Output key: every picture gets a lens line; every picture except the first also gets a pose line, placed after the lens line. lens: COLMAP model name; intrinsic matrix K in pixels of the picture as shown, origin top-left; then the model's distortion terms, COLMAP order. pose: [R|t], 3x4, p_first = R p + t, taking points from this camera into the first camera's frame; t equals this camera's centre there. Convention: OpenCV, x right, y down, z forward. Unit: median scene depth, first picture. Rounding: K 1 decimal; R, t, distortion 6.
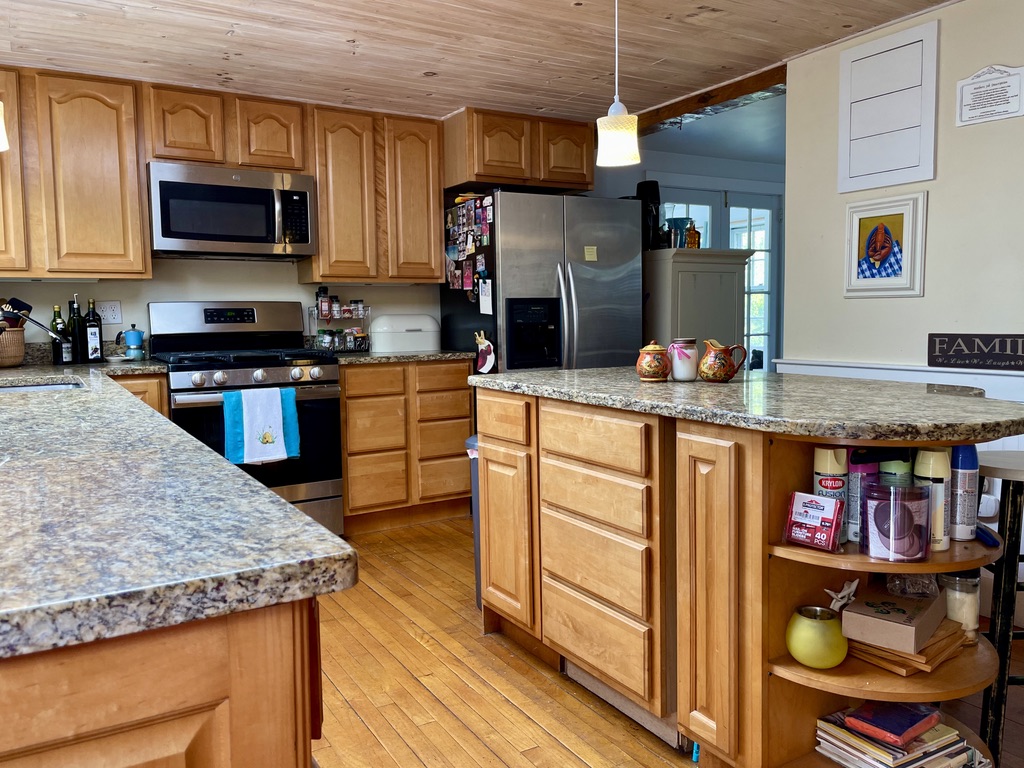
lens RADIAL K [[792.7, 0, 508.5], [0, 792.7, 379.3], [0, 0, 1]] dist [0.023733, -0.008674]
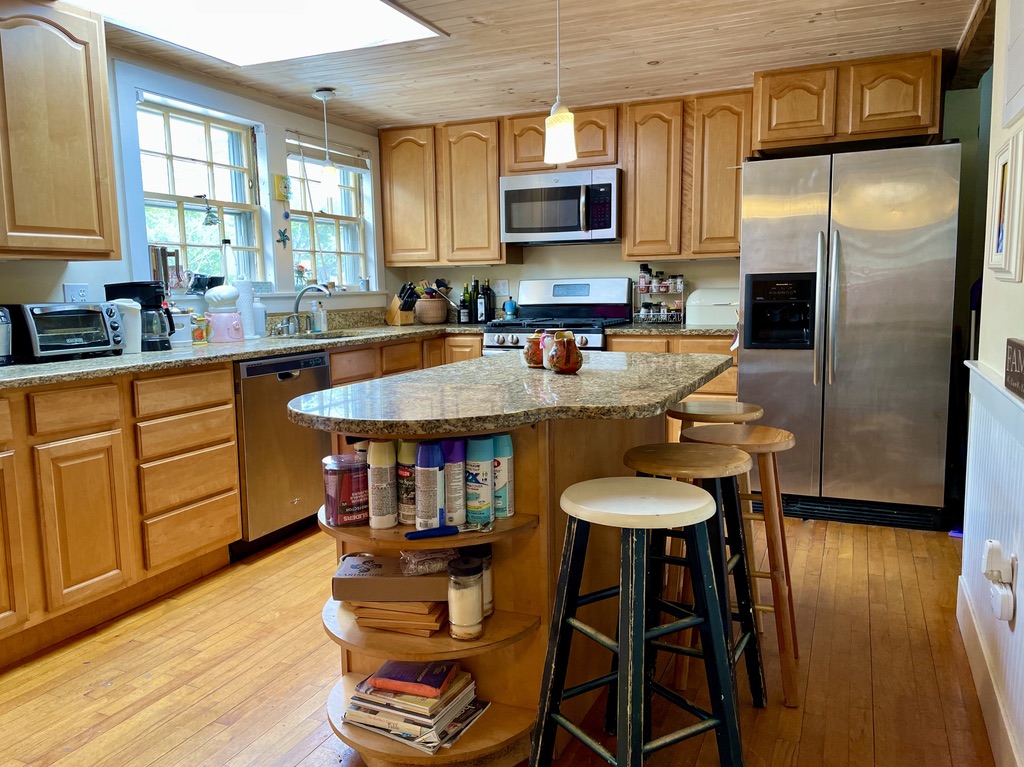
lens RADIAL K [[792.7, 0, 506.6], [0, 792.7, 387.5], [0, 0, 1]] dist [0.023733, -0.008674]
pose [[0.577959, 0.109590, -0.808674, 0.627588], [-0.051848, 0.993871, 0.097631, -0.045321], [0.814417, -0.014498, 0.580098, 0.201859]]
